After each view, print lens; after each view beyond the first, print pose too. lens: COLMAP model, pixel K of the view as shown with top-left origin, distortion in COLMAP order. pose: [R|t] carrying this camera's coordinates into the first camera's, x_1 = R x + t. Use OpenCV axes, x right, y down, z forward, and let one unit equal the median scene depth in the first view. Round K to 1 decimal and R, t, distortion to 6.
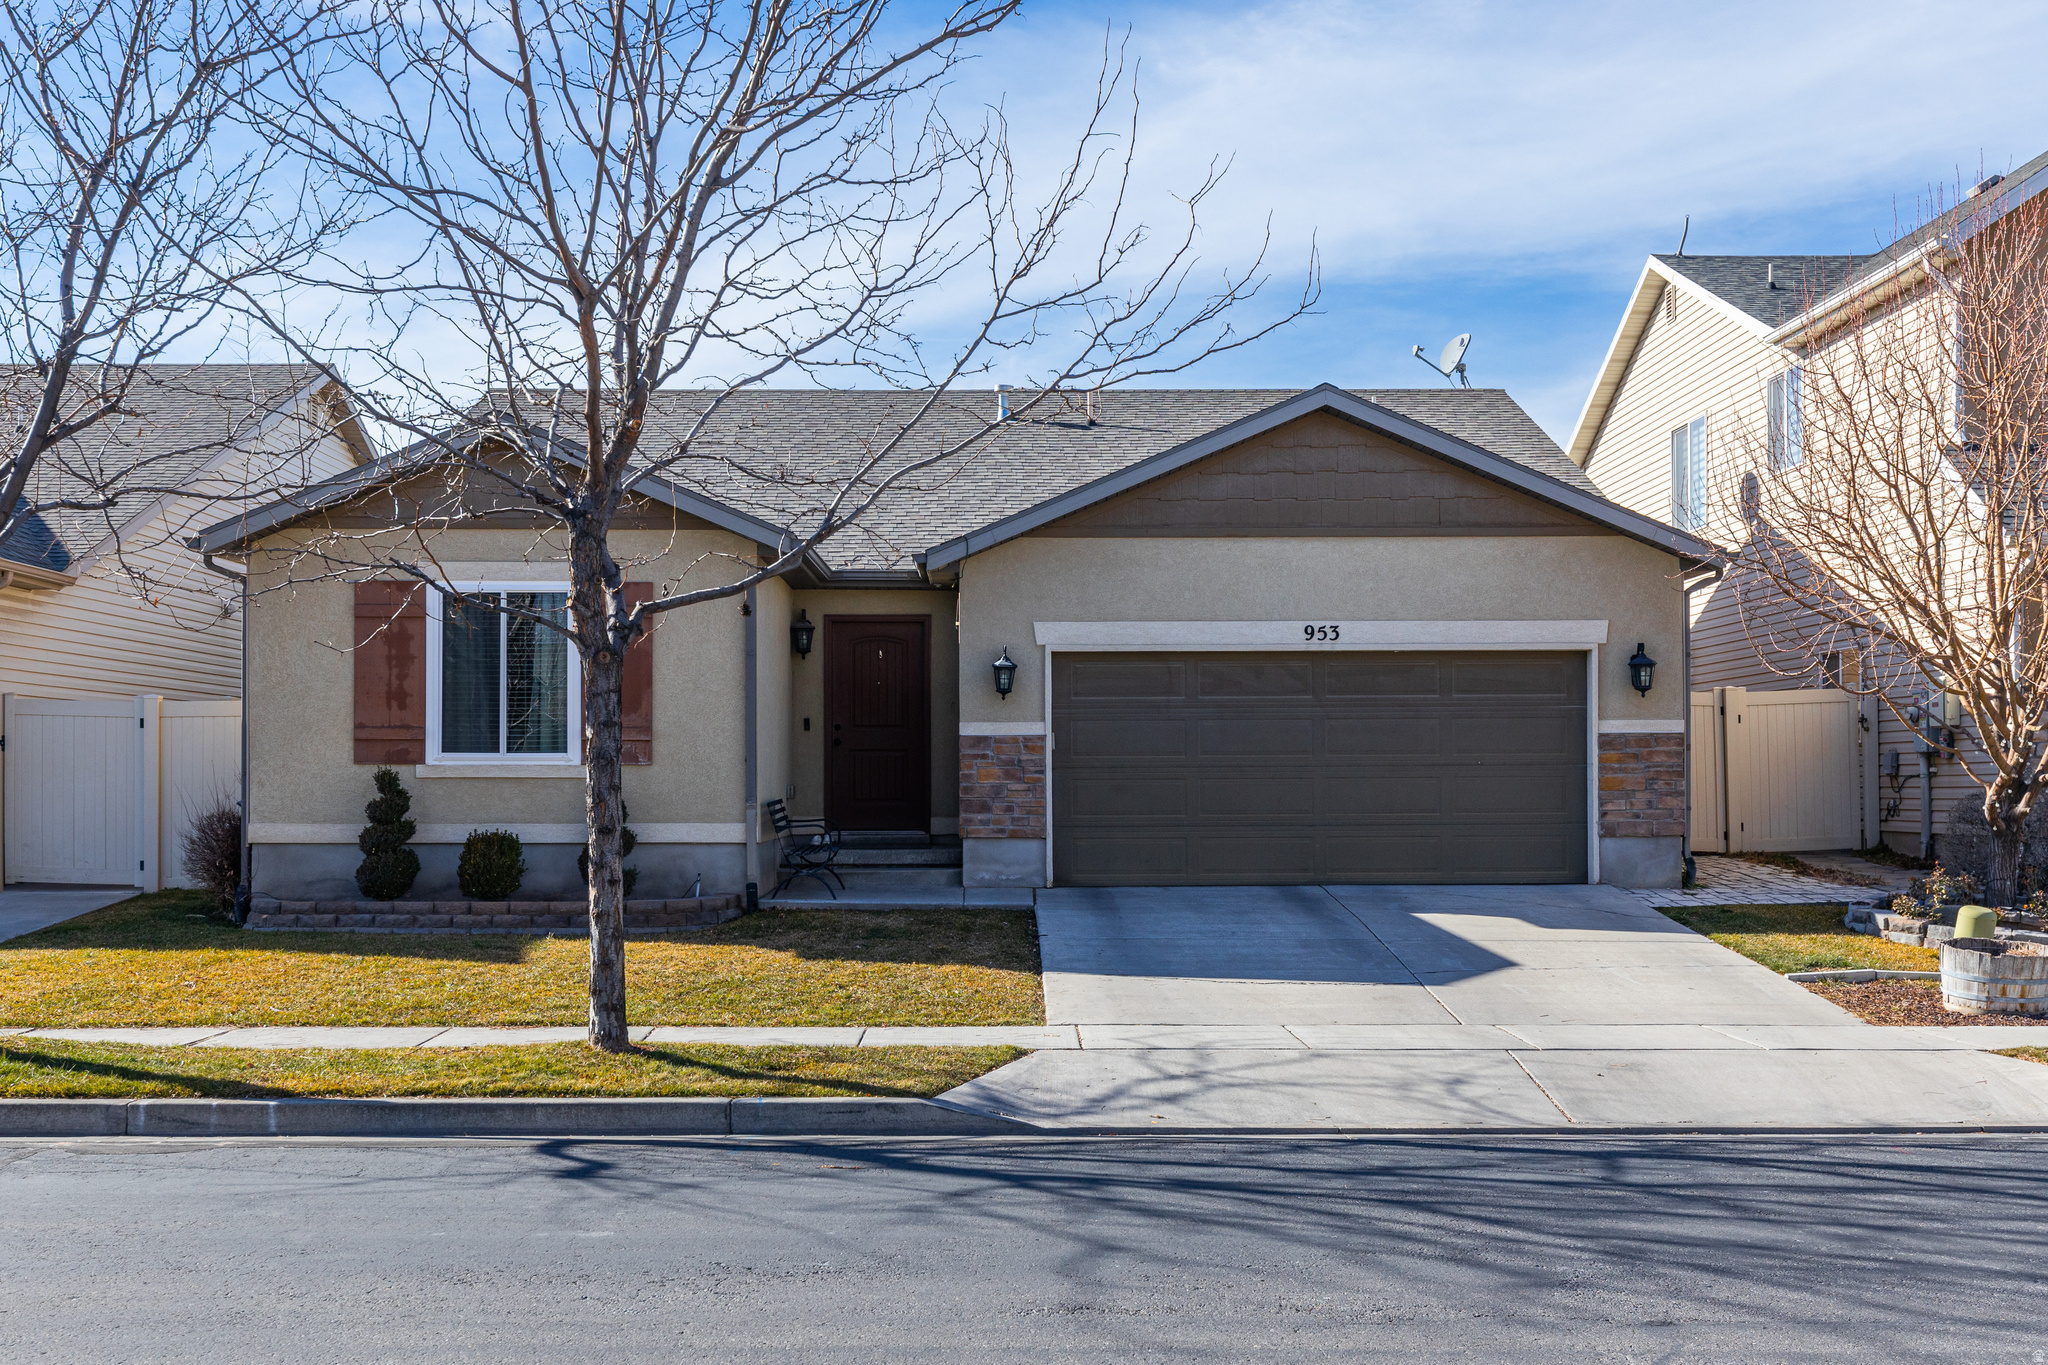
lens RADIAL K [[2105.3, 0, 1024.0], [0, 2105.3, 682.5], [0, 0, 1]] dist [0.009117, 0.012388]
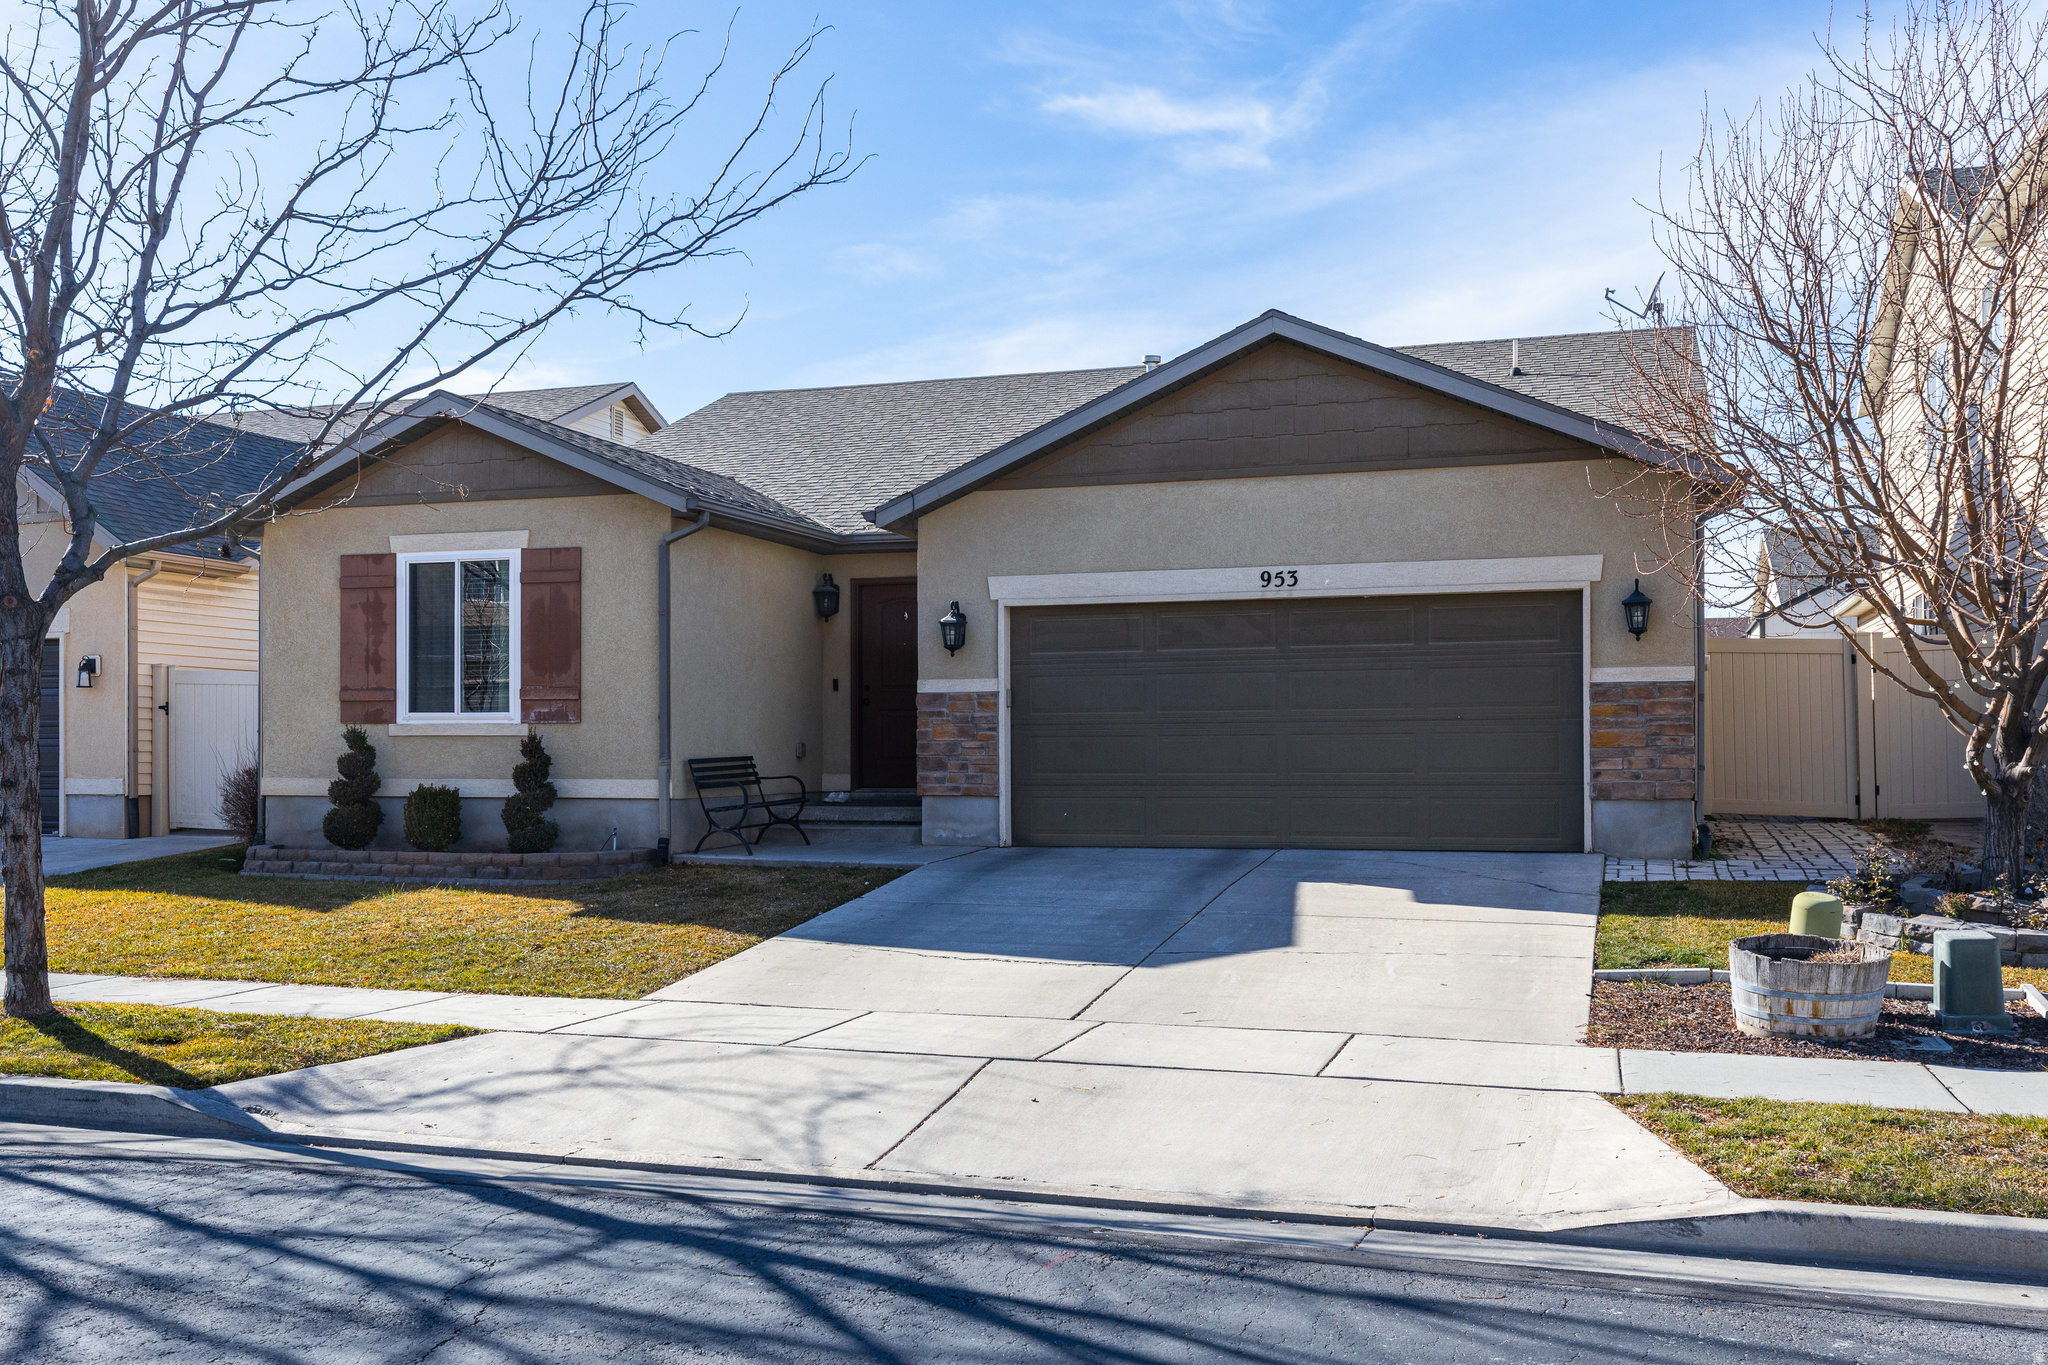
lens RADIAL K [[1774.6, 0, 1024.0], [0, 1774.6, 682.5], [0, 0, 1]] dist [0.005500, -0.005535]
pose [[0.949840, -0.012367, -0.312492, 0.280453], [0.015479, 0.999852, 0.007481, 0.014763], [0.312353, -0.011942, 0.949891, 0.218418]]
